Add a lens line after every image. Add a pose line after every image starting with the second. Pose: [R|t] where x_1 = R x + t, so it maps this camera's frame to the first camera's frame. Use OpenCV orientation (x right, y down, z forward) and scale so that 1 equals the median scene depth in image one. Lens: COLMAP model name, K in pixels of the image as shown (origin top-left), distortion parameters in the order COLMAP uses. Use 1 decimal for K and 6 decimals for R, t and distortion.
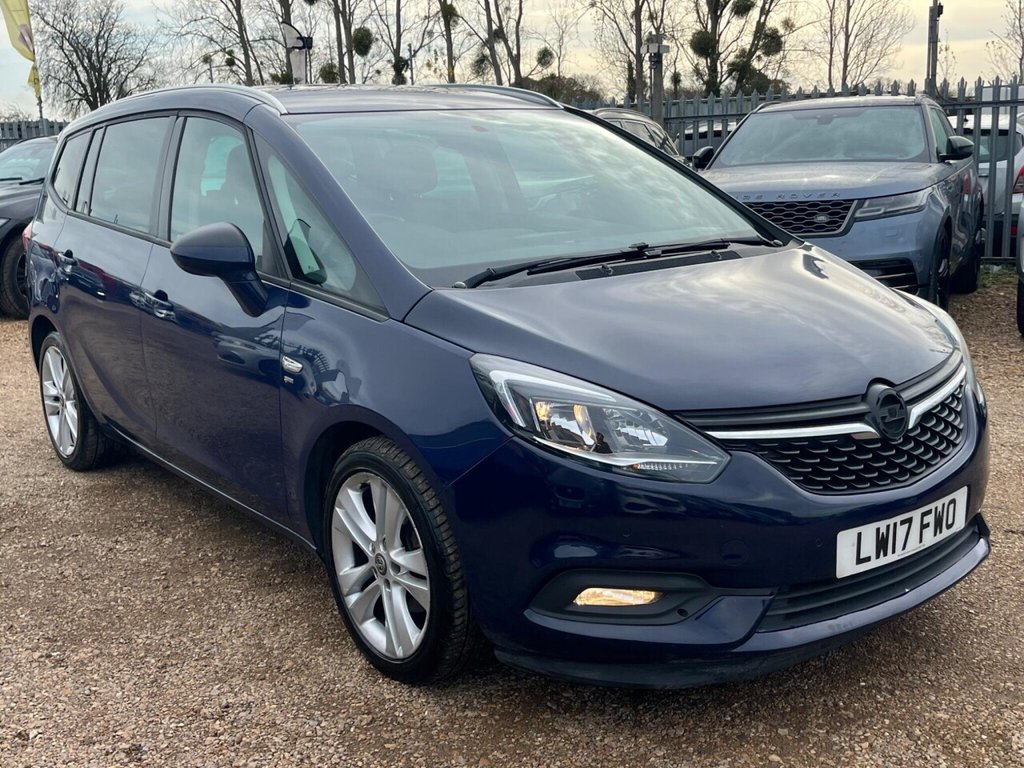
lens RADIAL K [[1179.3, 0, 512.0], [0, 1179.3, 384.0], [0, 0, 1]] dist [0.016787, 0.010216]
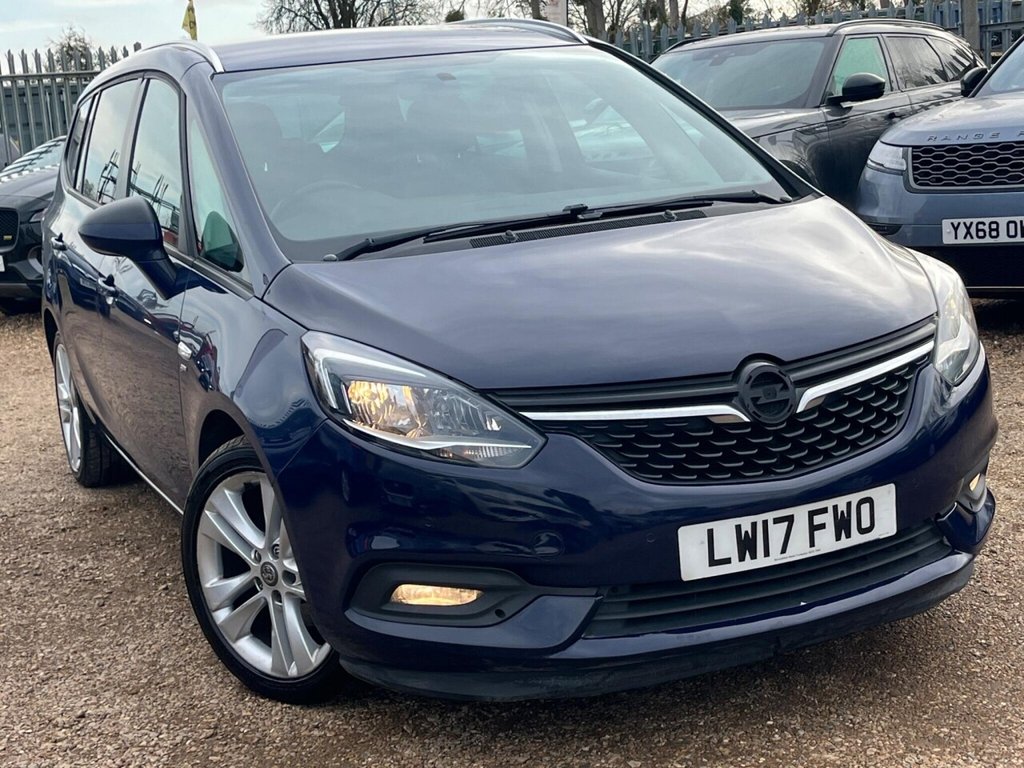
lens RADIAL K [[1699.3, 0, 551.3], [0, 1699.3, 382.5], [0, 0, 1]] dist [0.035654, -0.191153]
pose [[0.971978, -0.007787, -0.234942, 0.449184], [0.003115, 0.999790, -0.020254, 0.040167], [0.235050, 0.018955, 0.971798, -0.234275]]
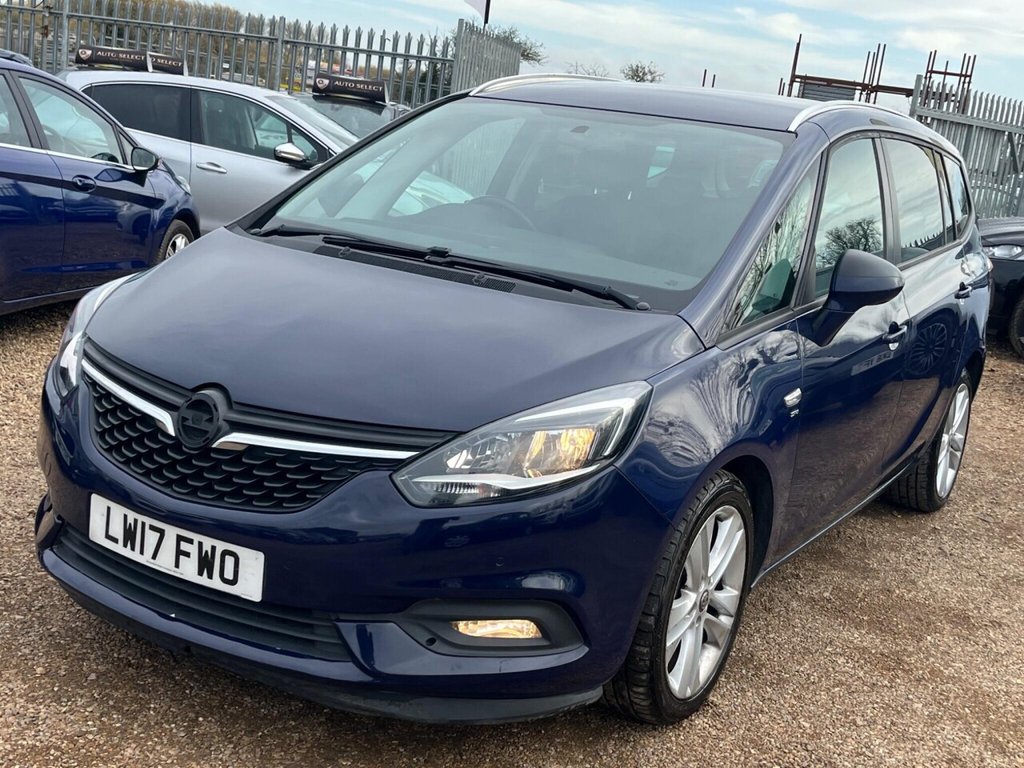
lens RADIAL K [[1378.0, 0, 512.0], [0, 1378.0, 384.0], [0, 0, 1]] dist [0.034021, -0.050013]
pose [[0.351115, 0.265123, -0.898013, 1.343653], [-0.324156, 0.934186, 0.149060, -0.237580], [0.878431, 0.238759, 0.413948, 0.749101]]
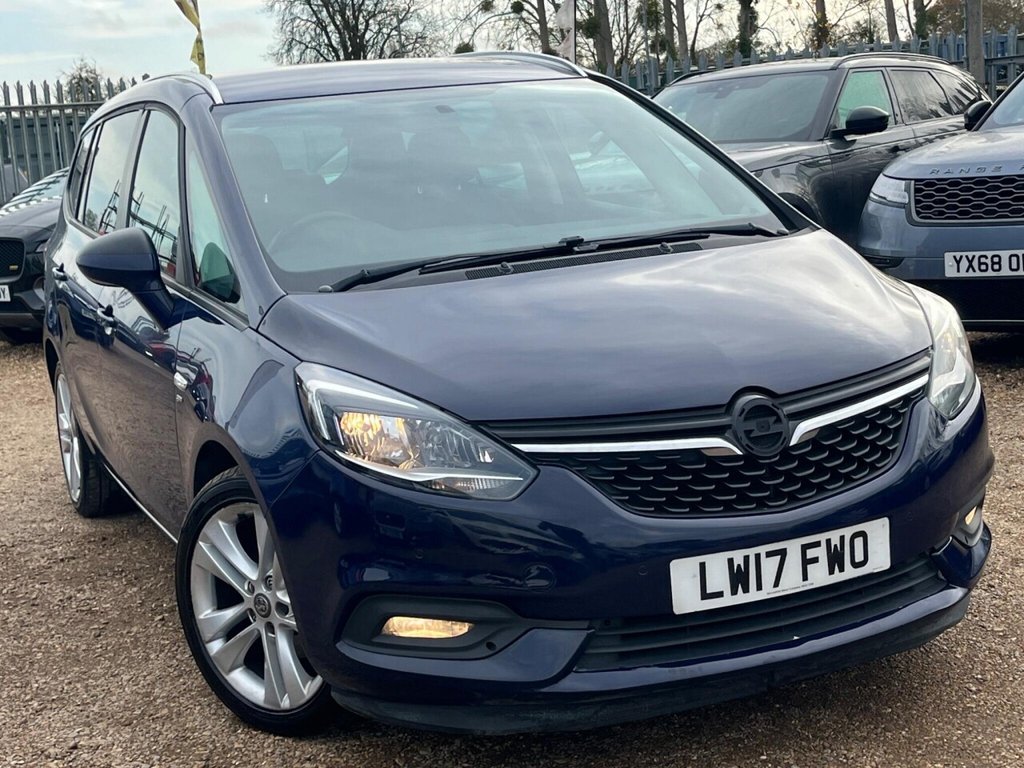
lens RADIAL K [[1699.3, 0, 551.3], [0, 1699.3, 382.5], [0, 0, 1]] dist [0.035654, -0.191153]
pose [[0.970680, -0.008575, -0.240222, 0.460601], [-0.000735, 0.999253, -0.038639, 0.039558], [0.240374, 0.037682, 0.969949, -0.230312]]
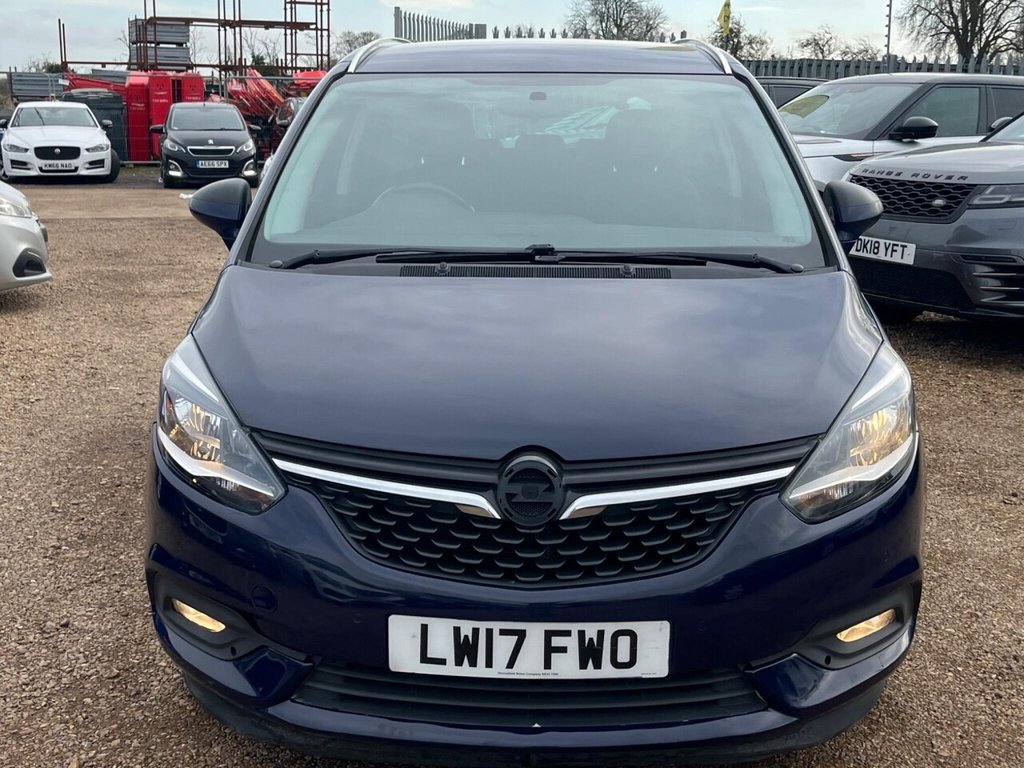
lens RADIAL K [[1376.8, 0, 517.5], [0, 1376.8, 385.3], [0, 0, 1]] dist [0.033267, -0.032985]
pose [[0.767515, 0.175394, -0.616569, 0.843997], [-0.166183, 0.983398, 0.072878, -0.107336], [0.619115, 0.046528, 0.783921, 0.278332]]
